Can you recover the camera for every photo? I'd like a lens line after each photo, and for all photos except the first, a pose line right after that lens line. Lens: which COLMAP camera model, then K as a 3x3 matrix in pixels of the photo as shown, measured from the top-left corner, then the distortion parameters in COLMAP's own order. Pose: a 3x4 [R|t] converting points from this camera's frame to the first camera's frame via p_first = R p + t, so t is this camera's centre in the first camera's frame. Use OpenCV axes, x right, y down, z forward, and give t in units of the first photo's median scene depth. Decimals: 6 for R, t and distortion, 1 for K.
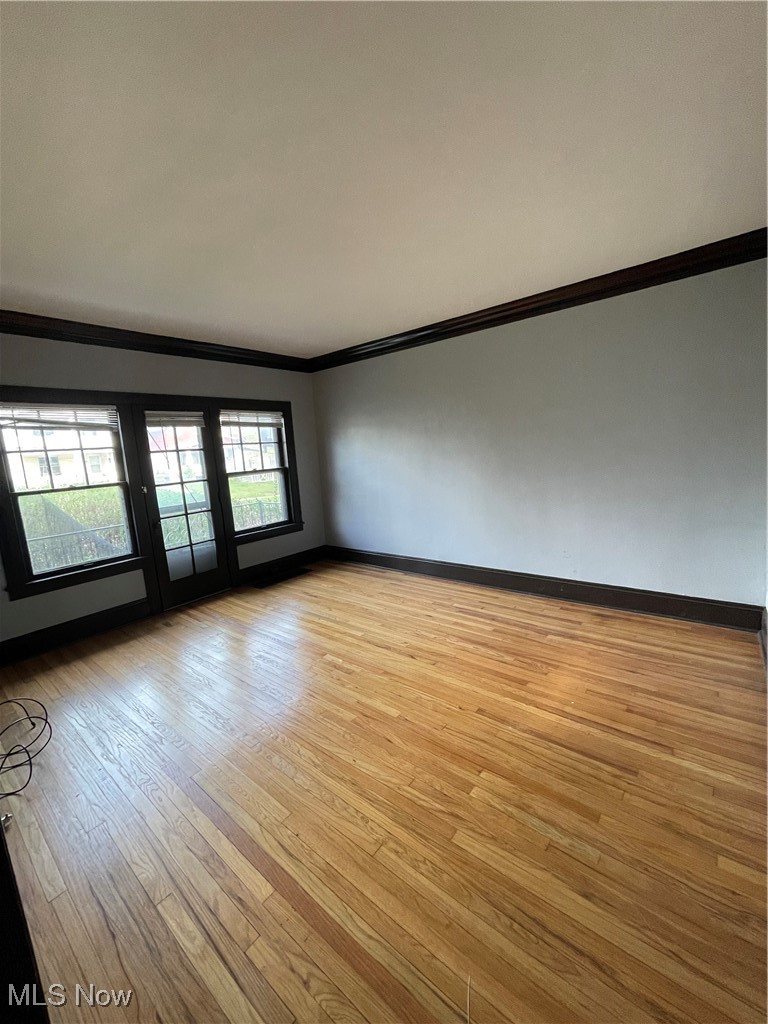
lens RADIAL K [[409.2, 0, 384.0], [0, 409.2, 512.0], [0, 0, 1]] dist [0.000298, 0.000011]
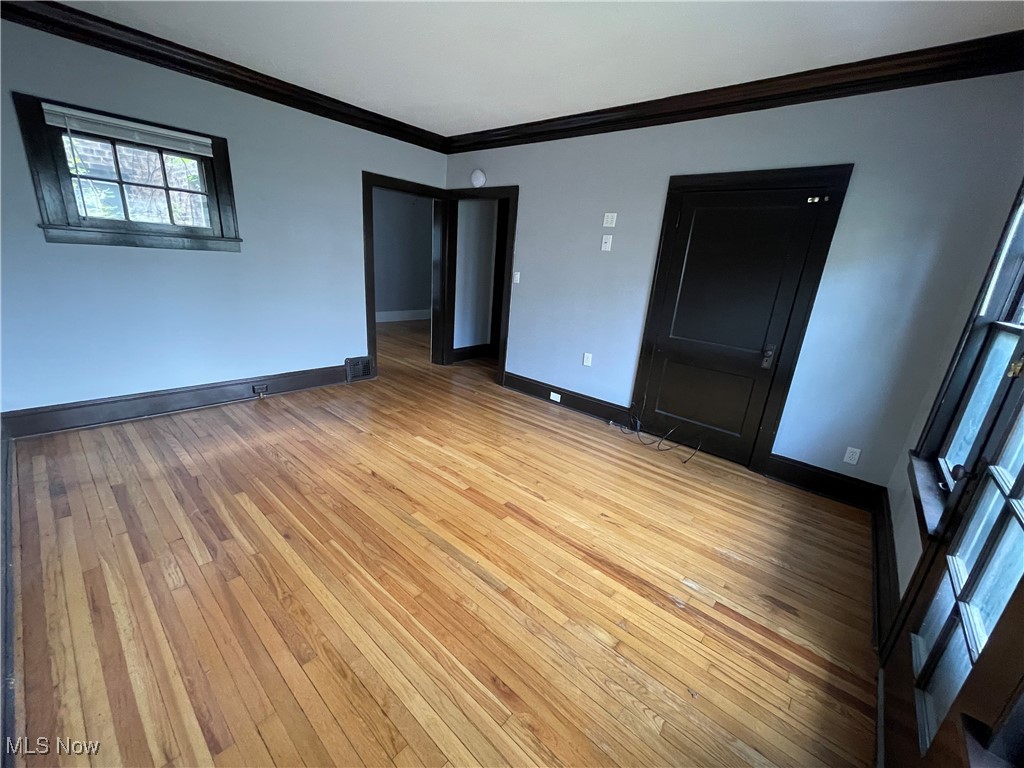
lens RADIAL K [[409.2, 0, 512.0], [0, 409.2, 384.0], [0, 0, 1]] dist [0.000298, 0.000011]
pose [[-0.999339, -0.019917, 0.030404, -0.279183], [-0.004581, 0.898849, 0.438234, -0.247563], [-0.036057, 0.437805, -0.898346, 1.803230]]
